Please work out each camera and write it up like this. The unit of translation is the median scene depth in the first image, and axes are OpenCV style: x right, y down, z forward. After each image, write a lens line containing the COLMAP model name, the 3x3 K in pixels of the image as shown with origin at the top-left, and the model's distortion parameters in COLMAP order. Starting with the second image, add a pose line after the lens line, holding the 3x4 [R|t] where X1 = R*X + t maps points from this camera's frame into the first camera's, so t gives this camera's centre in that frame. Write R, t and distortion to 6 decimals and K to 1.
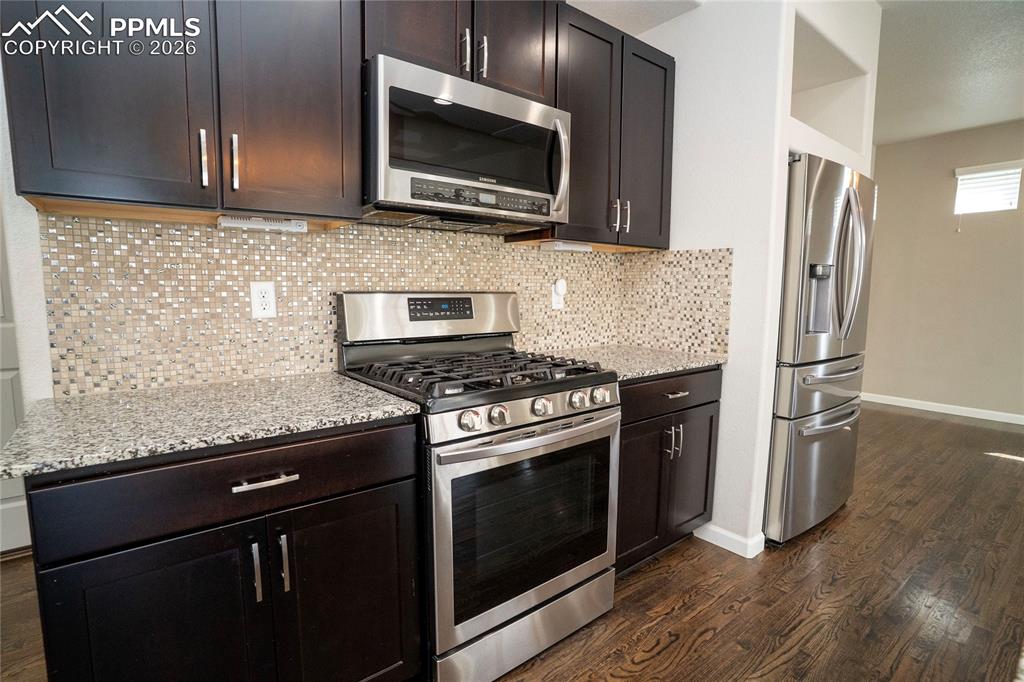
lens RADIAL K [[503.8, 0, 510.8], [0, 503.8, 346.1], [0, 0, 1]] dist [-0.082646, 0.041331]
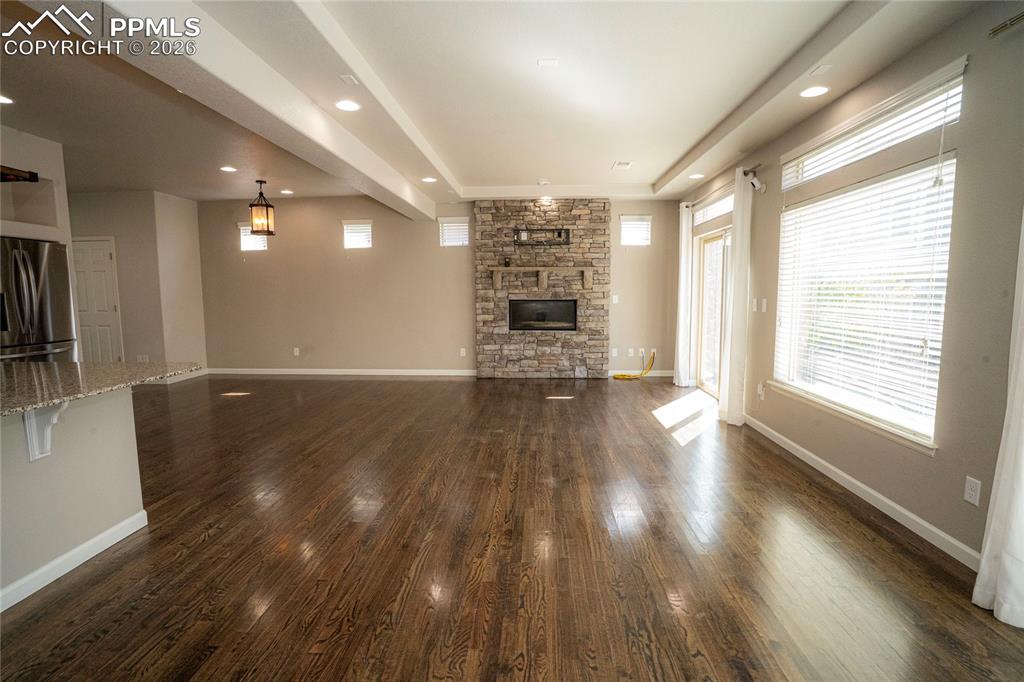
lens RADIAL K [[503.8, 0, 510.8], [0, 503.8, 346.1], [0, 0, 1]] dist [-0.082646, 0.041331]
pose [[0.665191, -0.092659, 0.740901, 0.674959], [0.093634, 0.994789, 0.040345, 0.155285], [-0.740779, 0.042536, 0.670401, -1.869524]]
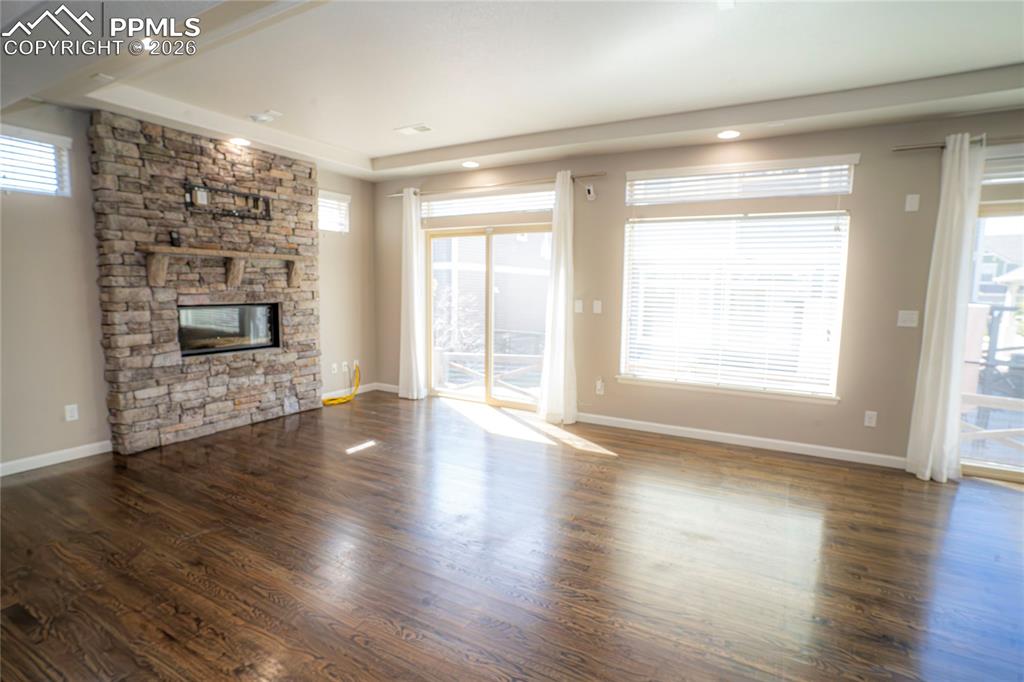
lens RADIAL K [[503.8, 0, 510.8], [0, 503.8, 346.1], [0, 0, 1]] dist [-0.082646, 0.041331]
pose [[-0.372306, -0.121799, 0.920083, 1.018248], [0.086989, 0.982408, 0.165249, -0.096078], [-0.924024, 0.141560, -0.355162, 0.162375]]
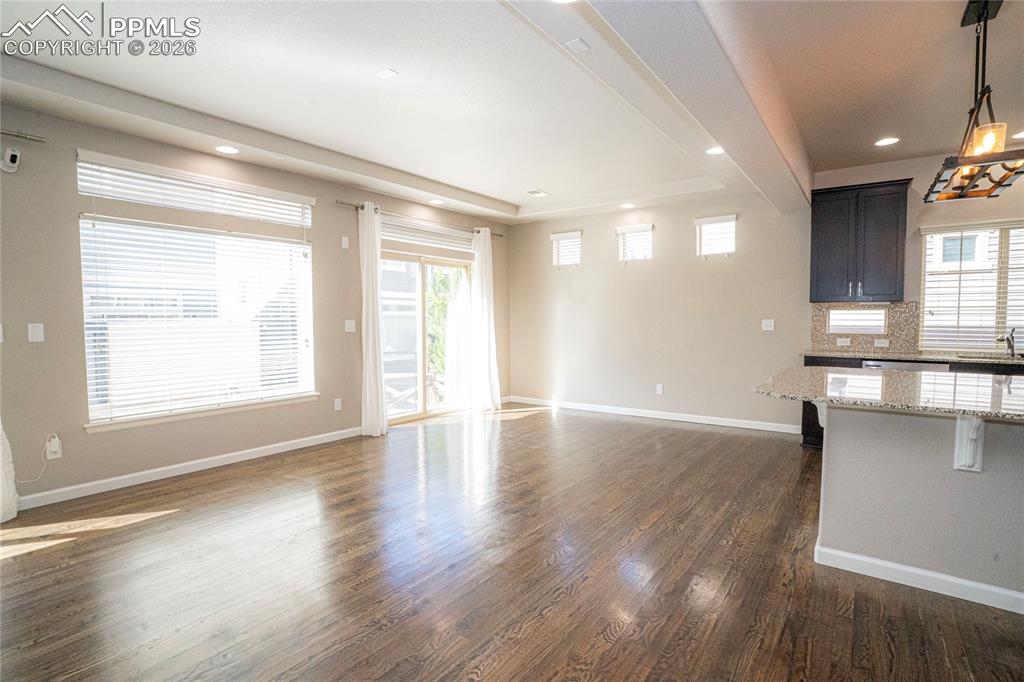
lens RADIAL K [[503.8, 0, 510.8], [0, 503.8, 346.1], [0, 0, 1]] dist [-0.082646, 0.041331]
pose [[-0.964092, 0.009014, -0.265414, 2.100669], [-0.035512, 0.986072, 0.162483, -0.113764], [0.263182, 0.166074, -0.950344, 0.850004]]
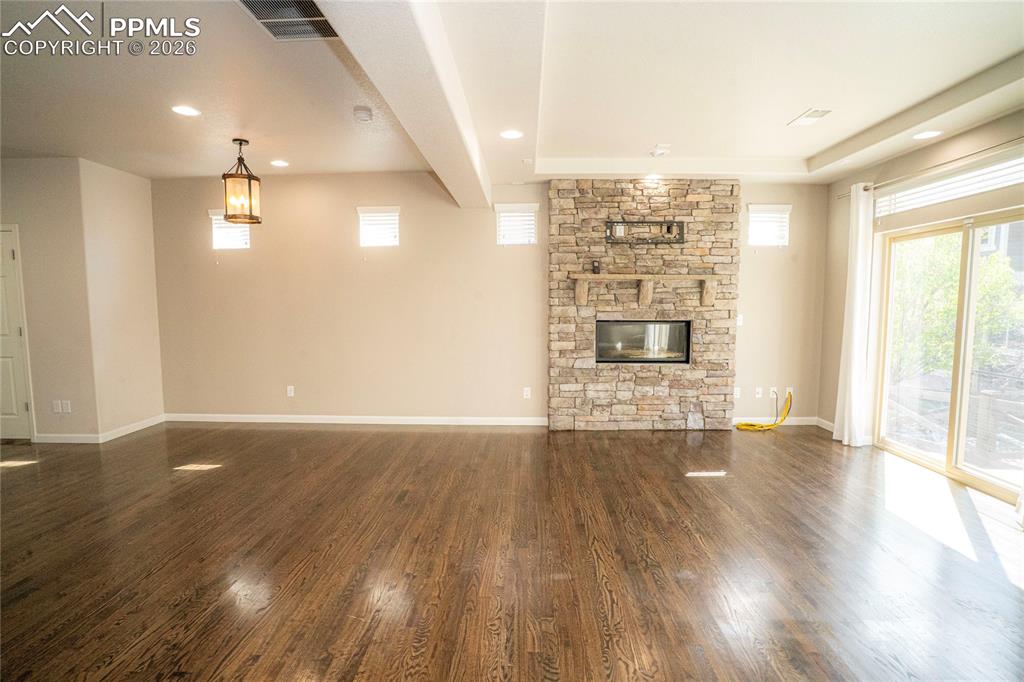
lens RADIAL K [[503.8, 0, 510.8], [0, 503.8, 346.1], [0, 0, 1]] dist [-0.082646, 0.041331]
pose [[0.645943, -0.078662, 0.759322, 1.177520], [0.092868, 0.995386, 0.024116, -0.014649], [-0.757716, 0.054939, 0.650268, -0.692863]]
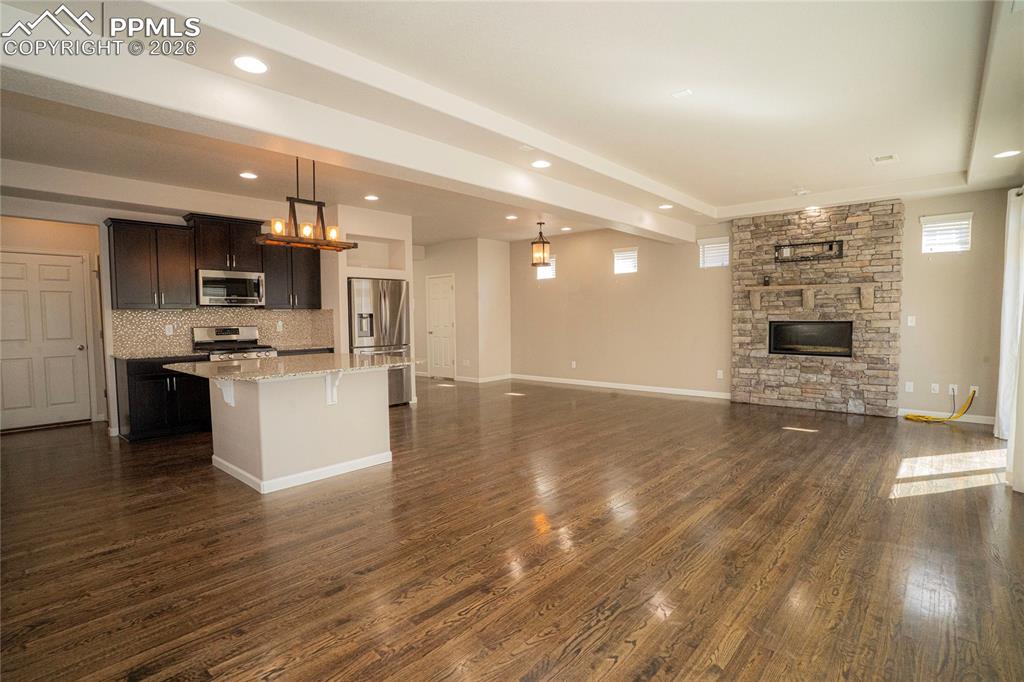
lens RADIAL K [[503.8, 0, 510.8], [0, 503.8, 346.1], [0, 0, 1]] dist [-0.082646, 0.041331]
pose [[0.985629, -0.027515, 0.166667, 1.147746], [0.036454, 0.998043, -0.050814, 0.248455], [-0.164943, 0.056160, 0.984703, -2.457933]]
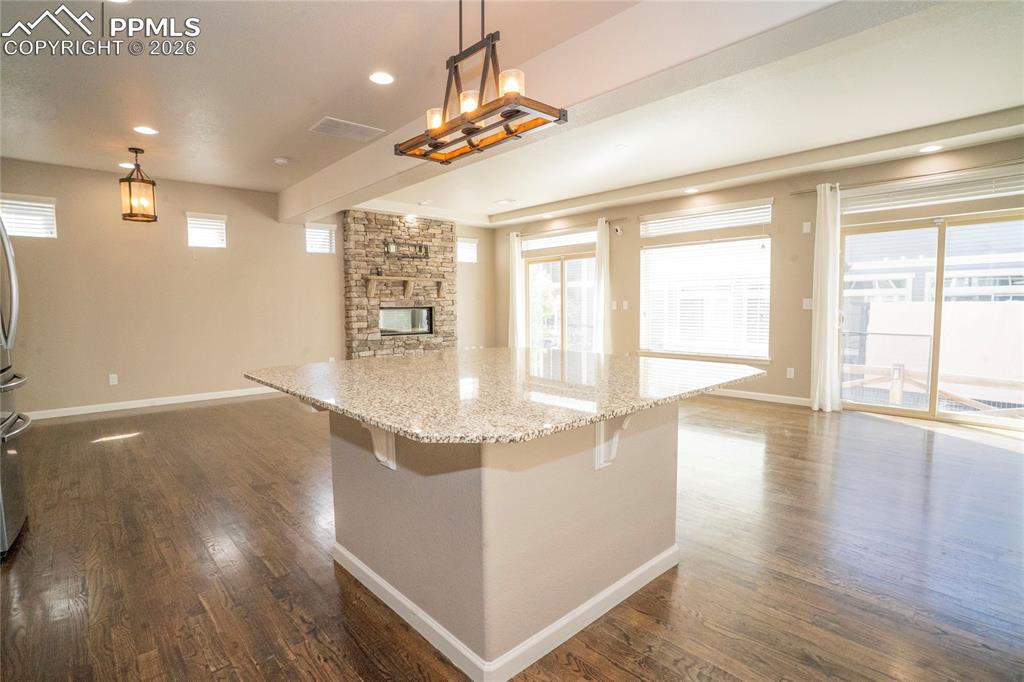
lens RADIAL K [[503.8, 0, 510.8], [0, 503.8, 346.1], [0, 0, 1]] dist [-0.082646, 0.041331]
pose [[-0.068208, -0.086578, 0.993907, -0.576441], [0.120667, 0.988198, 0.094361, 0.010684], [-0.990347, 0.126368, -0.056956, -0.053590]]
